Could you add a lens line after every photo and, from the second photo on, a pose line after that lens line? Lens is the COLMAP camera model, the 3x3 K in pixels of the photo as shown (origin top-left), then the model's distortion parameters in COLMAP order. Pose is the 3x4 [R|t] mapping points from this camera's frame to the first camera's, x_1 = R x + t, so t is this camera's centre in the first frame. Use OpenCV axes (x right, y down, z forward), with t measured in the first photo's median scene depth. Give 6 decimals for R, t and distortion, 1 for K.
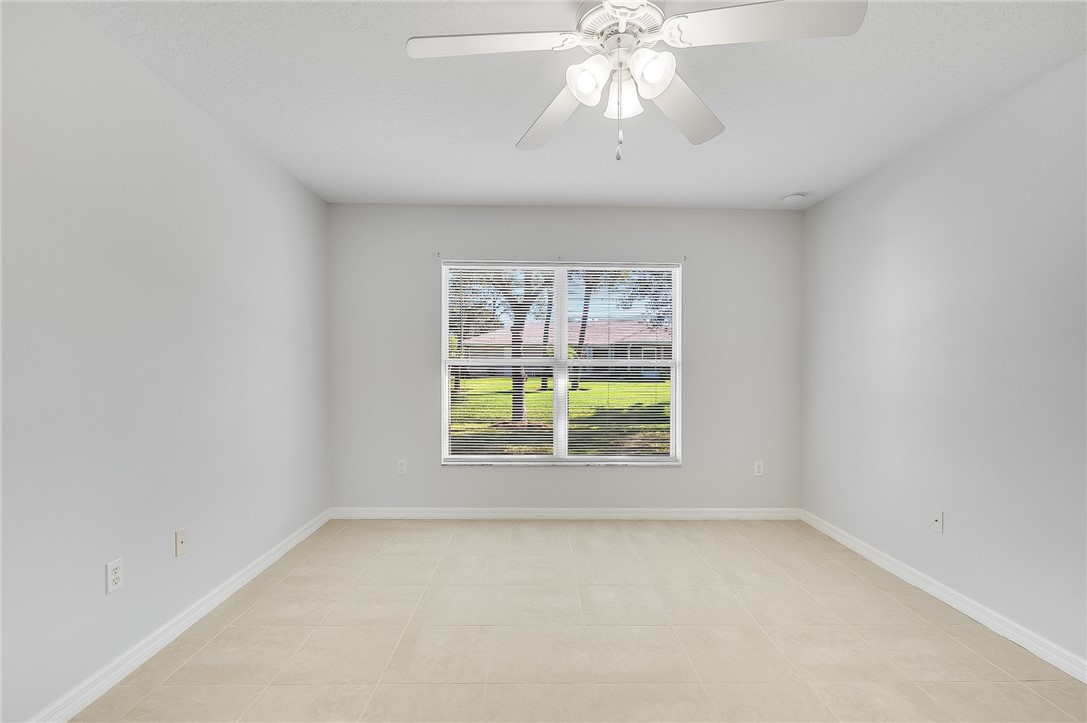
lens RADIAL K [[495.5, 0, 544.3], [0, 495.5, 367.6], [0, 0, 1]] dist [0.007955, 0.000396]
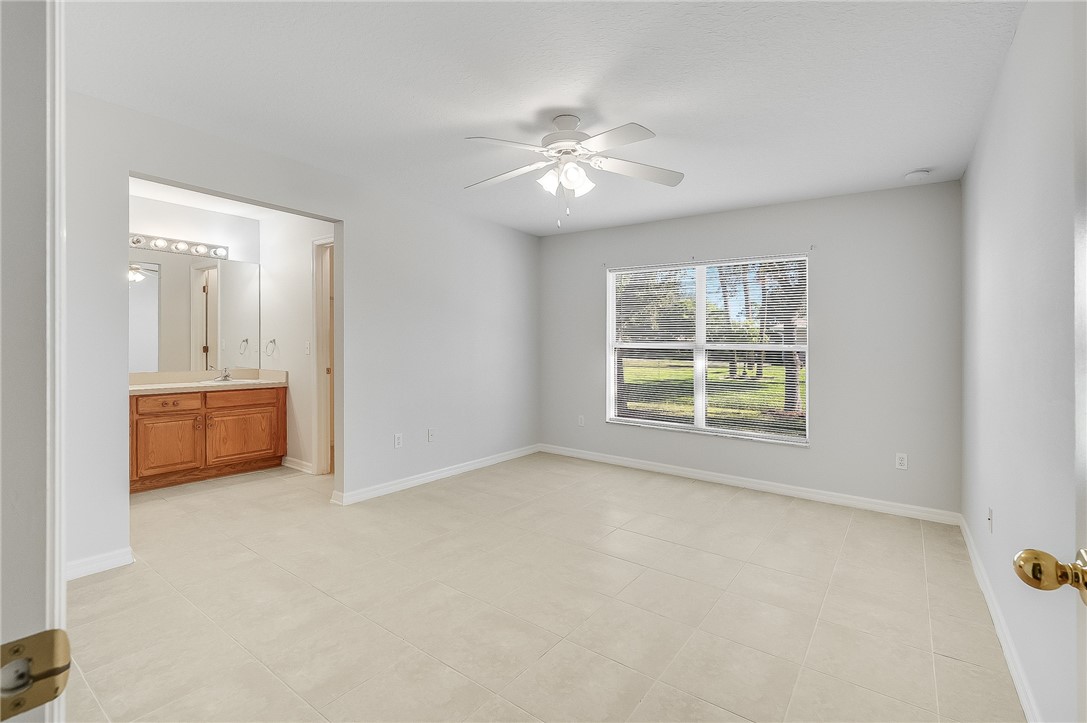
lens RADIAL K [[495.5, 0, 540.9], [0, 495.5, 351.4], [0, 0, 1]] dist [0.007955, 0.000396]
pose [[0.794931, 0.017650, -0.606442, 0.463181], [-0.018245, 0.999820, 0.005183, 0.002483], [0.606425, 0.006944, 0.795110, -0.169301]]
